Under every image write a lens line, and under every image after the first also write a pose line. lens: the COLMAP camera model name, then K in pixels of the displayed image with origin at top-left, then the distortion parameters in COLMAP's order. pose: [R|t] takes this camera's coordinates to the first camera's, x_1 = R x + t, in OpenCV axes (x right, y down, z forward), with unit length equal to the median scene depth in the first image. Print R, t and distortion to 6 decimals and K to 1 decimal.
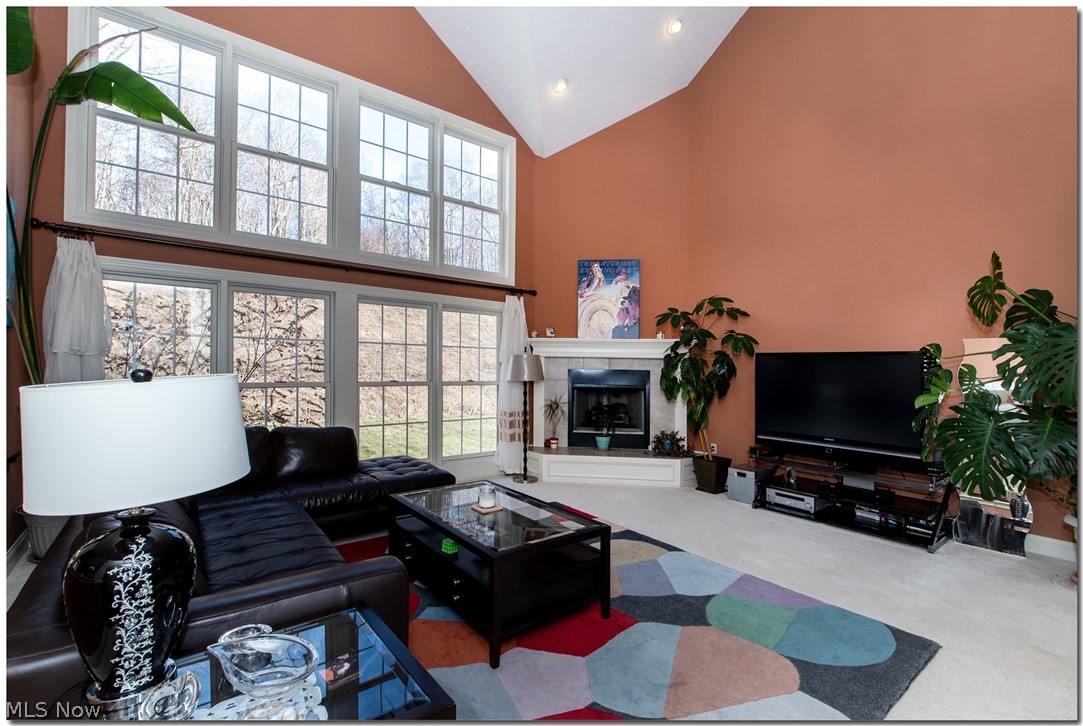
lens RADIAL K [[478.1, 0, 538.0], [0, 478.1, 363.3], [0, 0, 1]] dist [-0.003731, -0.000239]
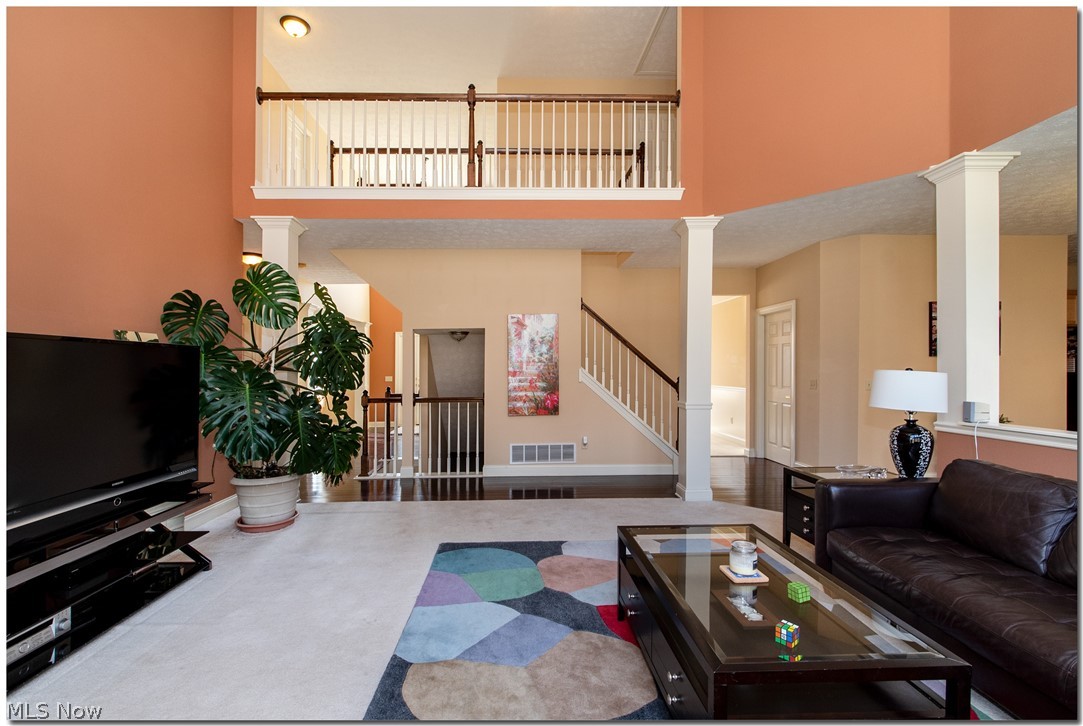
lens RADIAL K [[480.3, 0, 538.9], [0, 480.3, 366.9], [0, 0, 1]] dist [-0.000993, -0.000498]
pose [[-0.812127, -0.012367, 0.583349, -0.143443], [-0.009122, 0.999922, 0.008499, 0.002229], [-0.583409, 0.001581, -0.812177, 0.943471]]
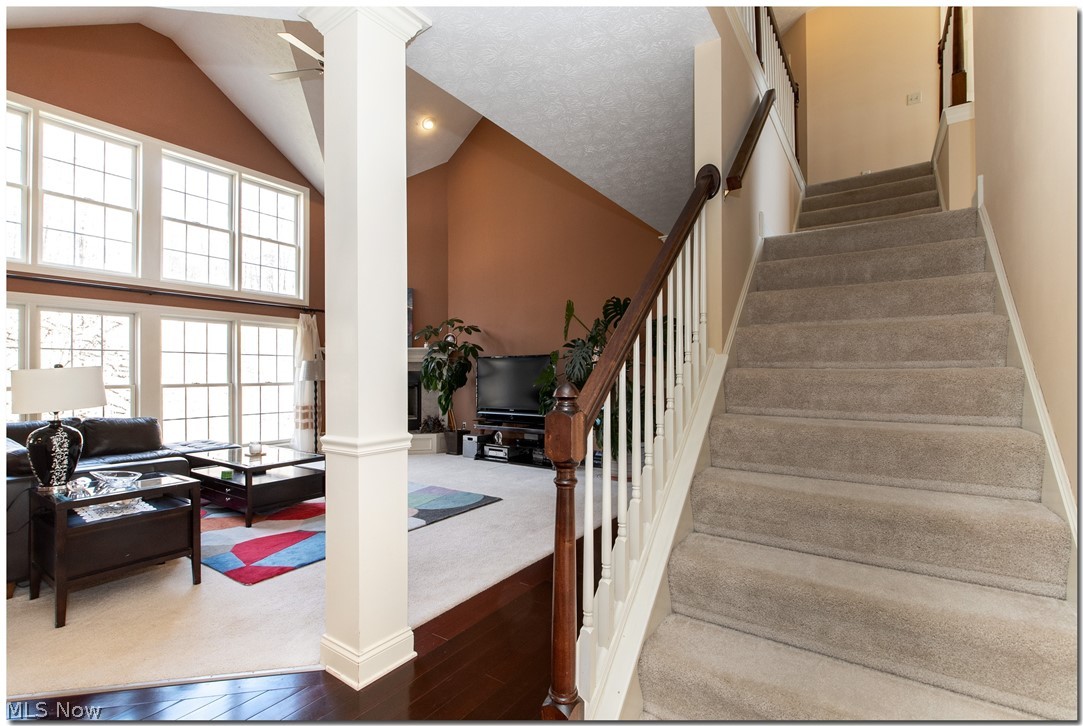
lens RADIAL K [[486.4, 0, 552.8], [0, 486.4, 359.8], [0, 0, 1]] dist [-0.013844, -0.000934]
pose [[0.948837, -0.013682, 0.315470, 0.183514], [0.020563, 0.999617, -0.018494, 0.019425], [-0.315096, 0.024035, 0.948755, -0.475943]]
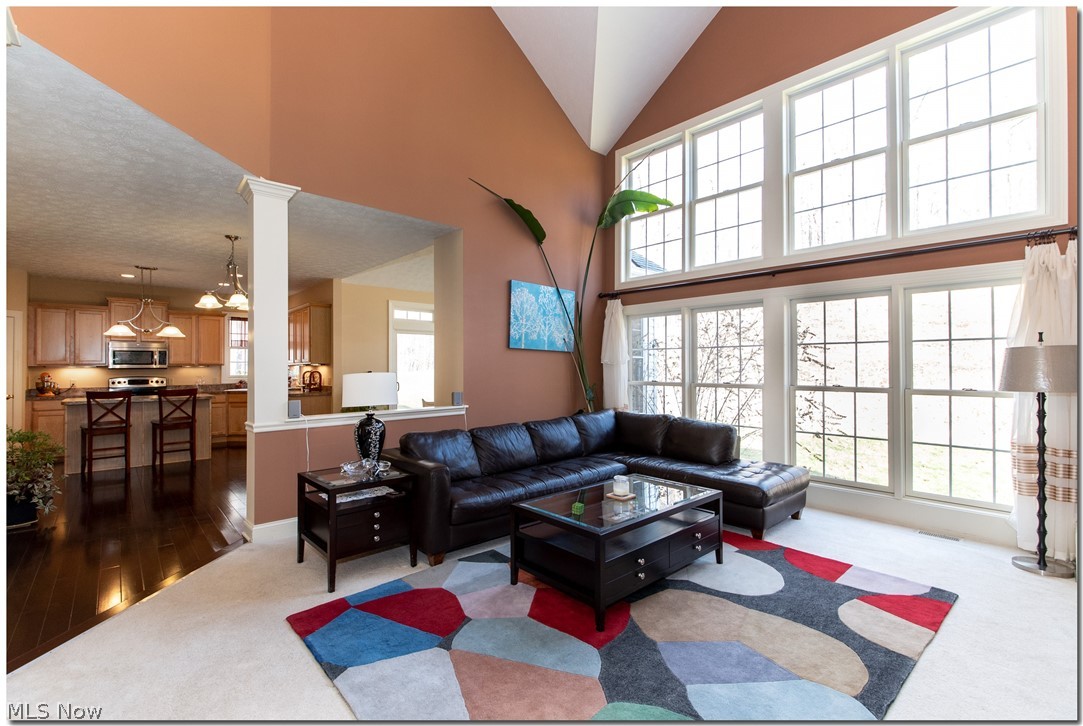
lens RADIAL K [[478.1, 0, 538.0], [0, 478.1, 363.3], [0, 0, 1]] dist [-0.003731, -0.000239]
pose [[0.077769, -0.027650, -0.996588, 0.539143], [0.005772, 0.999611, -0.027284, 0.016418], [0.996955, -0.003631, 0.077899, 0.400225]]
